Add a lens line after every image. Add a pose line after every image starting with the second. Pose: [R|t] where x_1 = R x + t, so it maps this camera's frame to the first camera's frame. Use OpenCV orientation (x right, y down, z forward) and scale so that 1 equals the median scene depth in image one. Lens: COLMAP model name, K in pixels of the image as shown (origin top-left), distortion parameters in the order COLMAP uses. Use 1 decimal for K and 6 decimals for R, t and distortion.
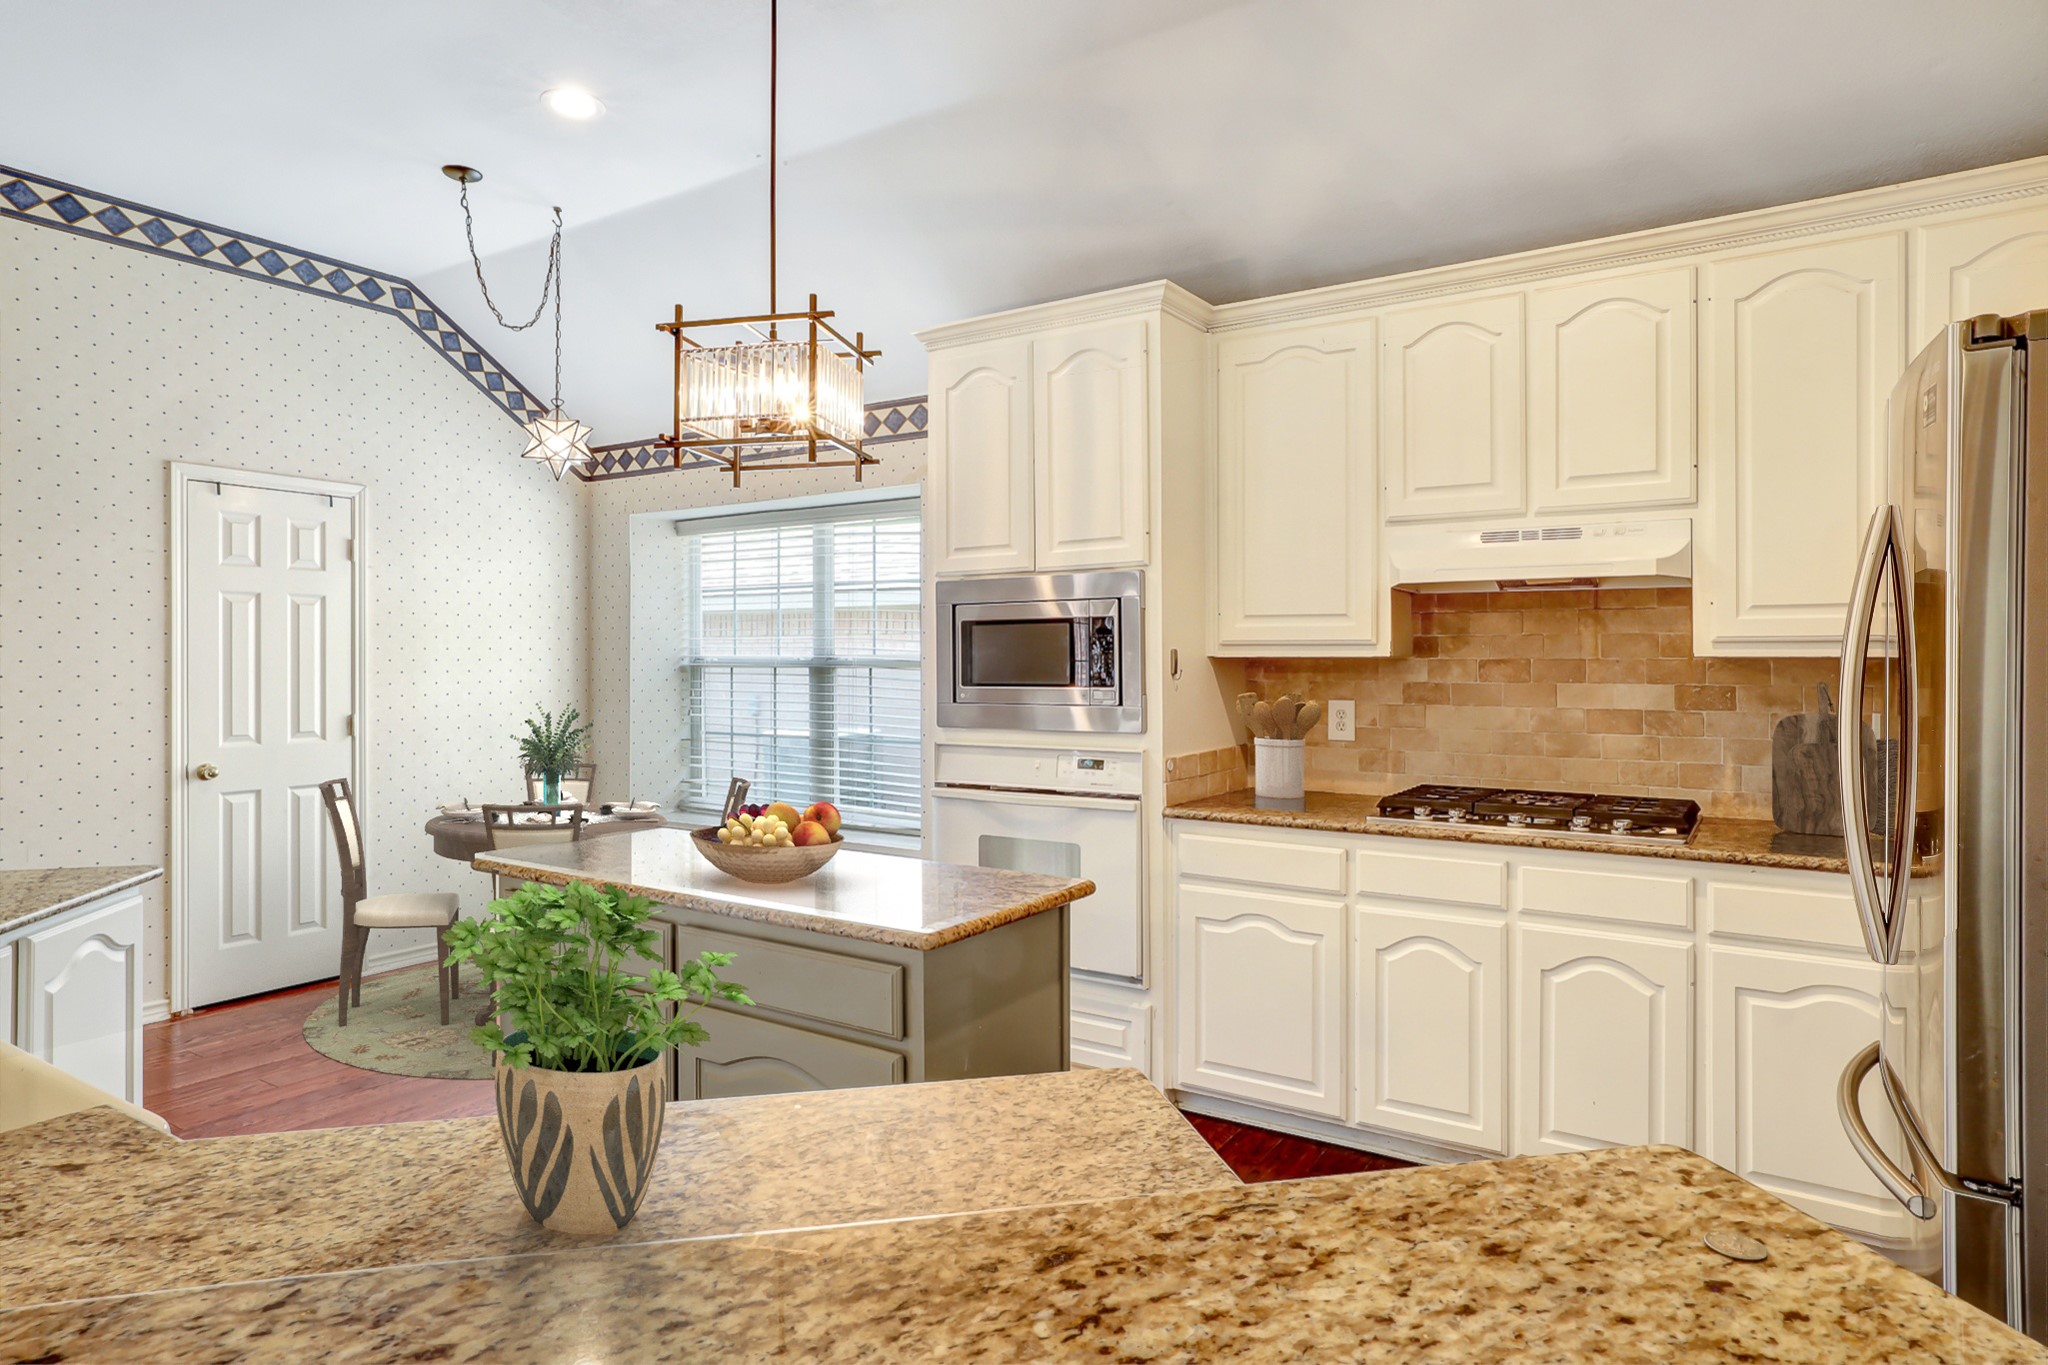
lens RADIAL K [[1130.8, 0, 1027.6], [0, 1130.8, 666.9], [0, 0, 1]] dist [-0.011188, 0.004758]
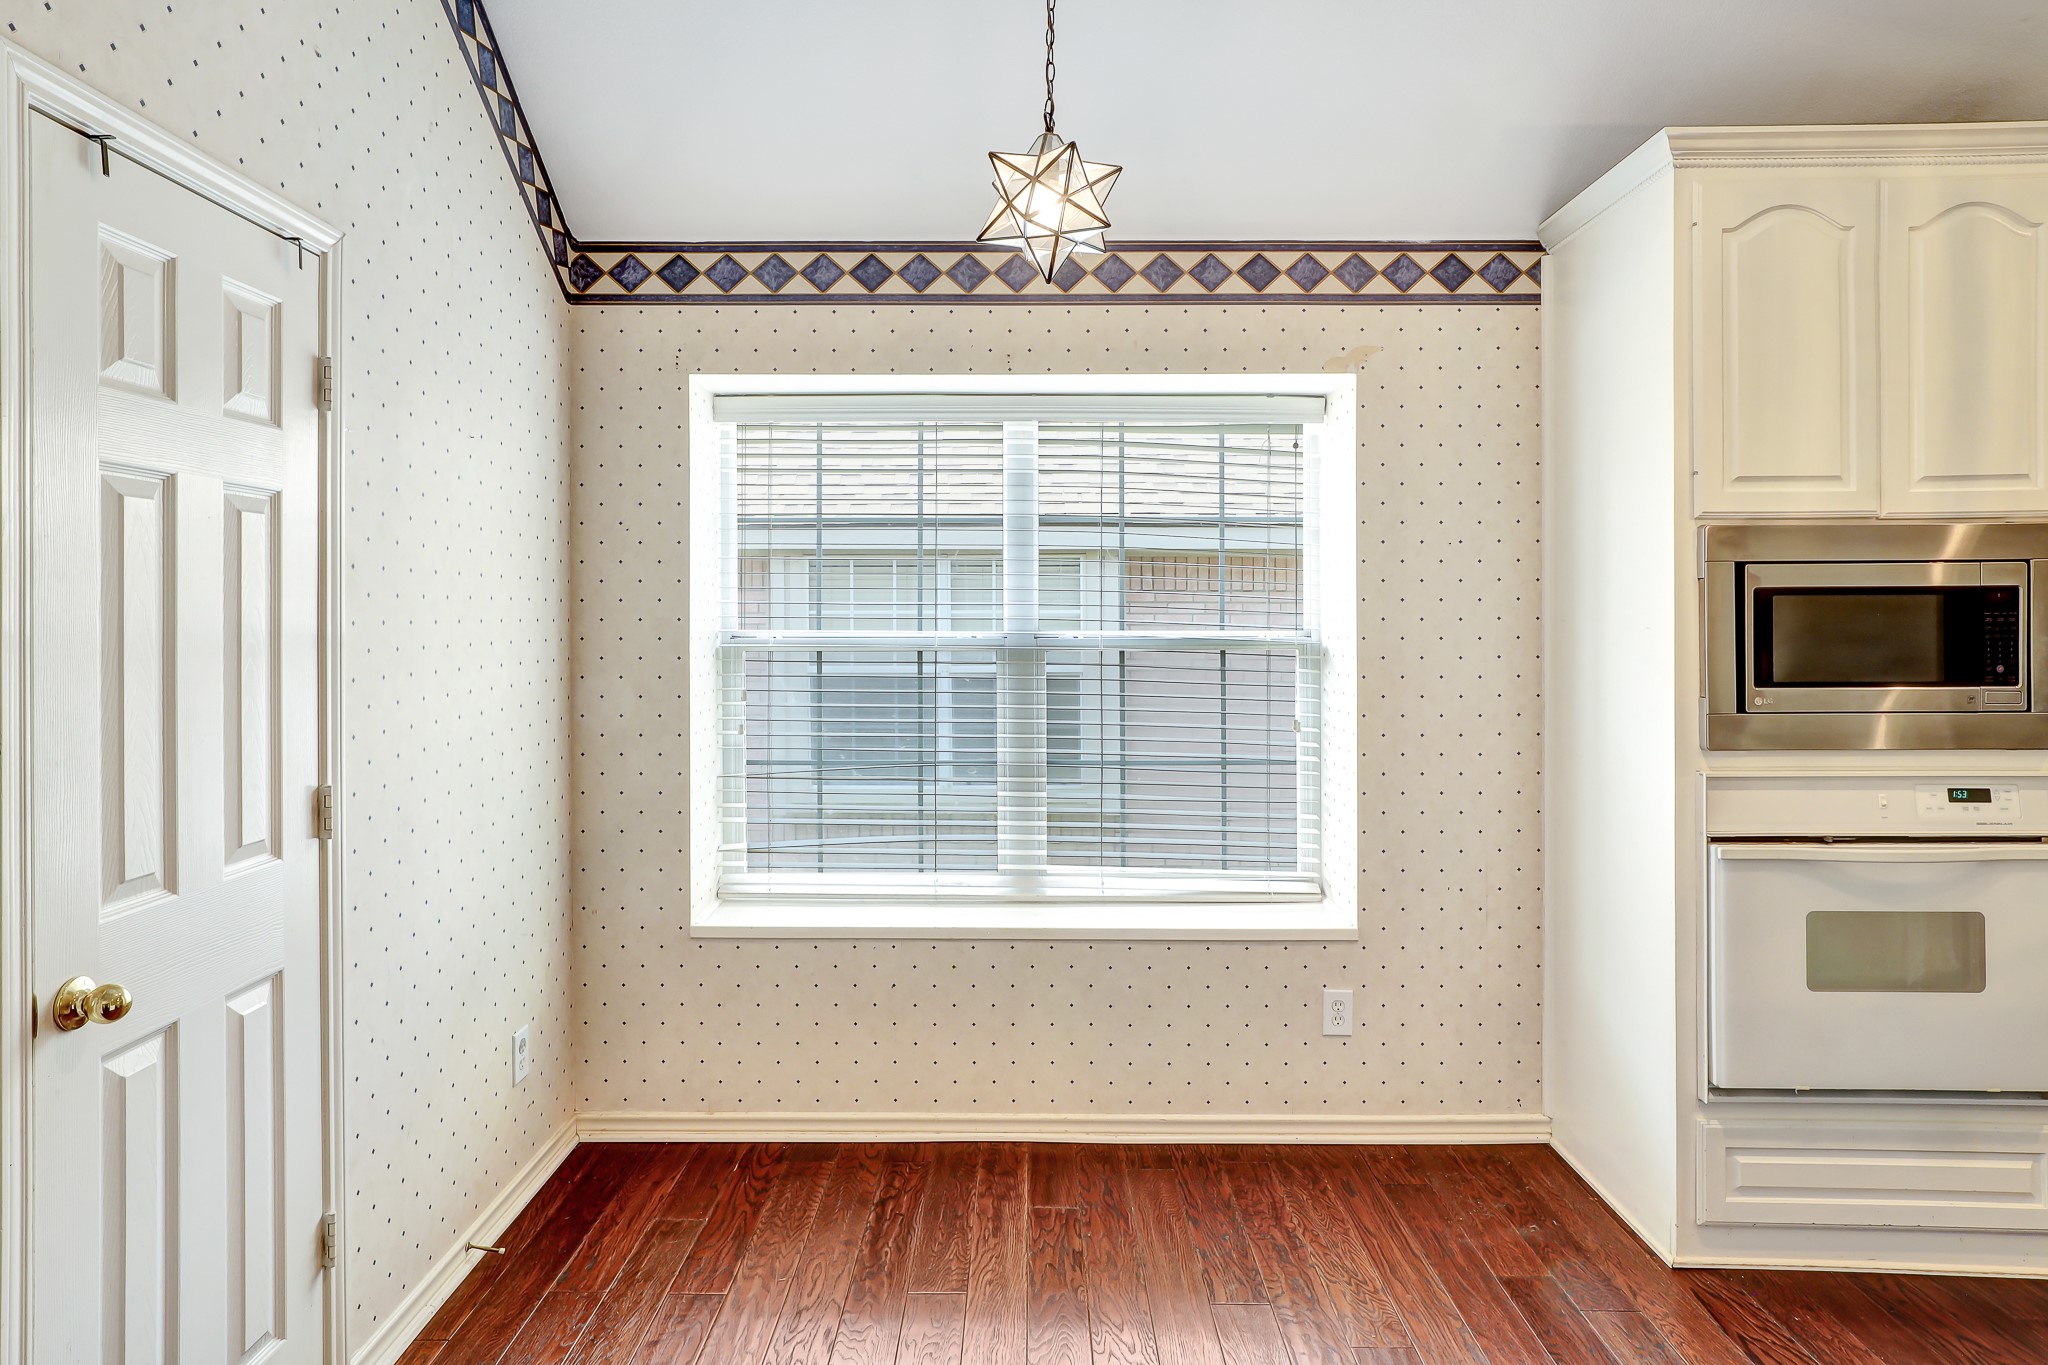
lens RADIAL K [[1245.3, 0, 1036.2], [0, 1245.3, 618.3], [0, 0, 1]] dist [0.000046, 0.020173]
pose [[0.838158, 0.000788, 0.545428, -0.824341], [0.002196, 0.999986, -0.004818, -0.021119], [-0.545424, 0.005236, 0.838144, 0.633152]]
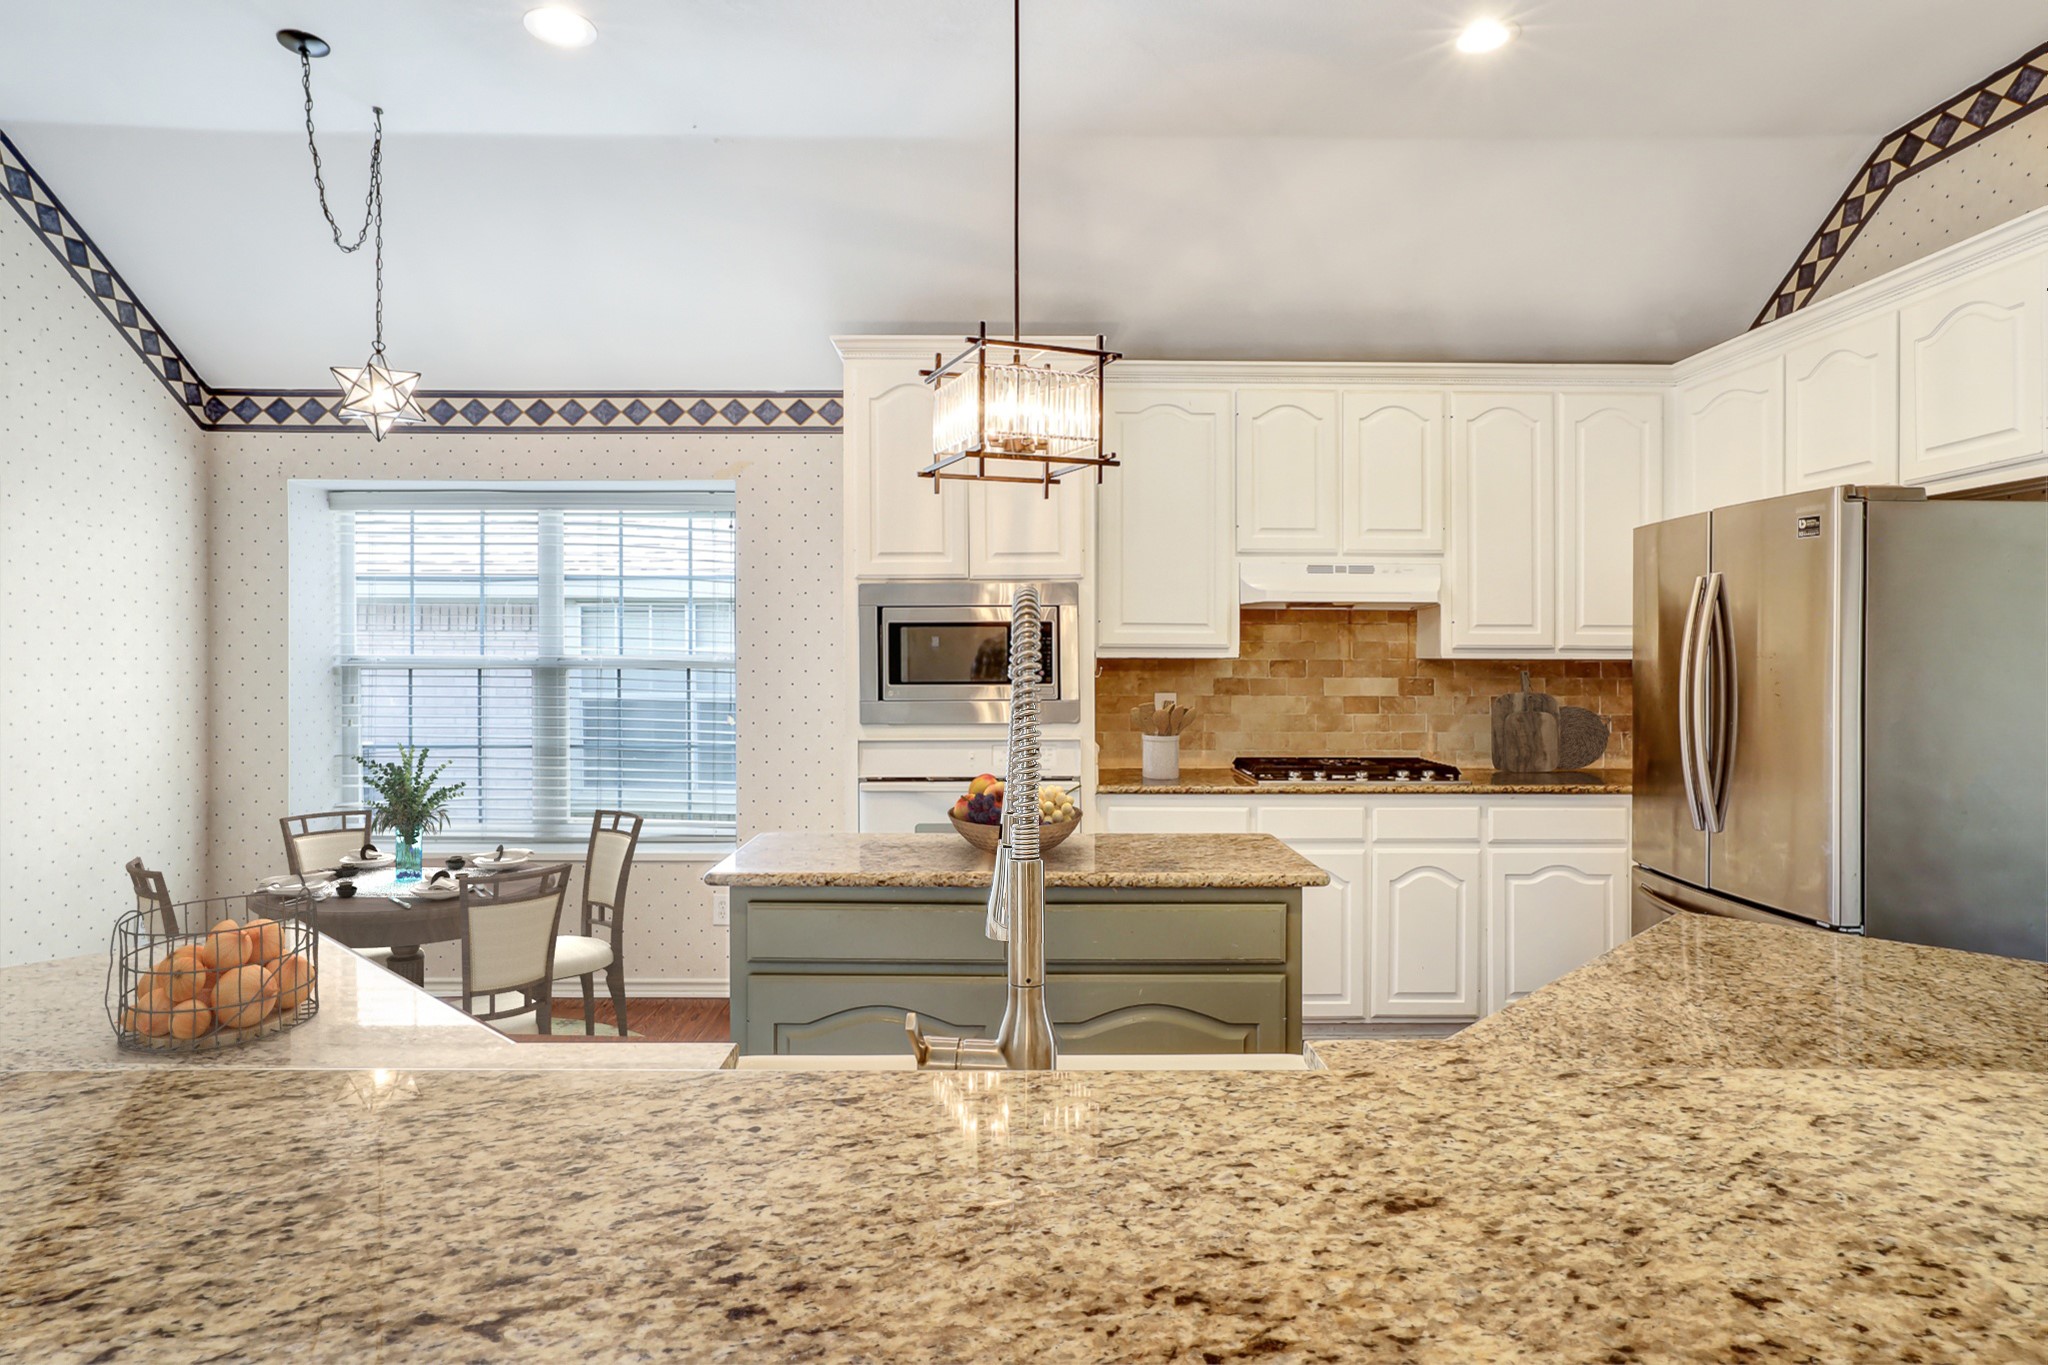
lens RADIAL K [[1129.2, 0, 1013.3], [0, 1129.2, 667.4], [0, 0, 1]] dist [0.003945, 0.004297]
pose [[0.832371, -0.001678, 0.554216, -0.555717], [0.002516, 0.999997, -0.000751, 0.002052], [-0.554213, 0.002020, 0.832372, 0.065092]]
